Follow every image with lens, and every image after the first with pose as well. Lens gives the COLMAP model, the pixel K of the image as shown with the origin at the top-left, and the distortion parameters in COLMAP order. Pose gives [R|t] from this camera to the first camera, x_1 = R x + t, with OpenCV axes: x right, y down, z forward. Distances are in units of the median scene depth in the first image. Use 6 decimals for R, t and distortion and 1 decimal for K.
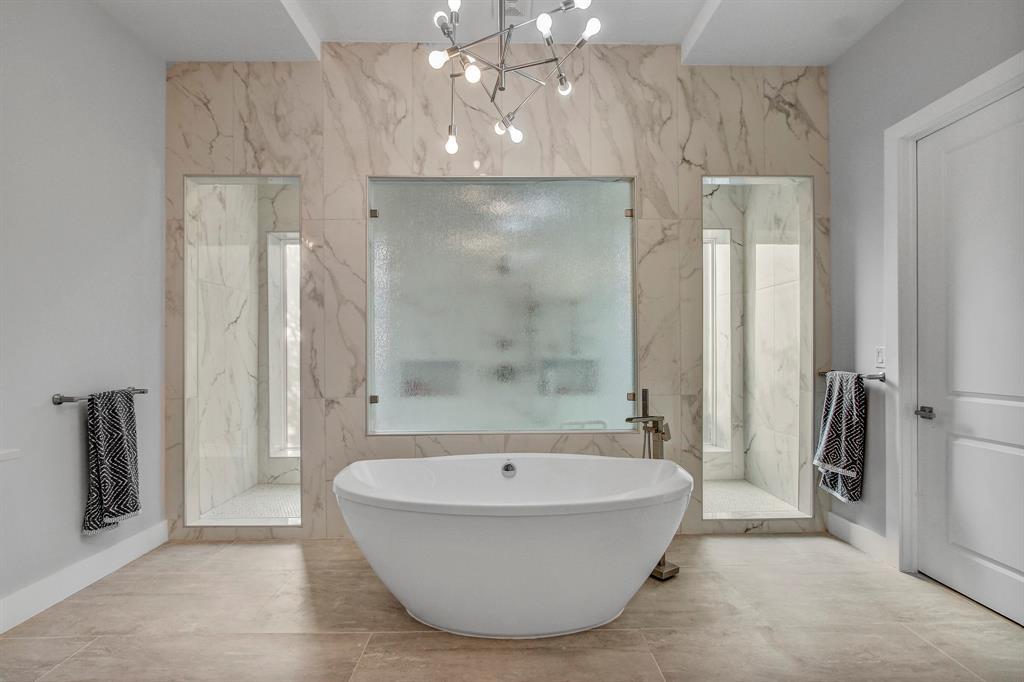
lens RADIAL K [[470.0, 0, 510.2], [0, 470.0, 351.0], [0, 0, 1]] dist [-0.009423, 0.002319]
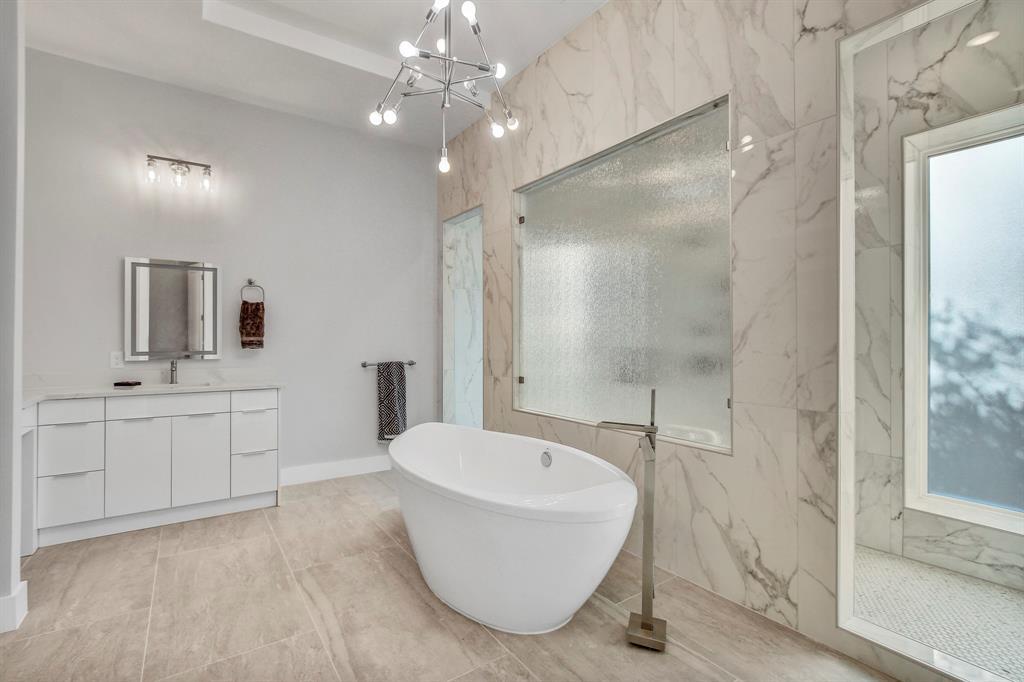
lens RADIAL K [[470.0, 0, 510.3], [0, 470.0, 337.3], [0, 0, 1]] dist [-0.009423, 0.002319]
pose [[0.555813, -0.000976, -0.831307, 0.674925], [-0.001073, 0.999998, -0.001892, -0.000312], [0.831306, 0.001943, 0.555811, 0.337182]]
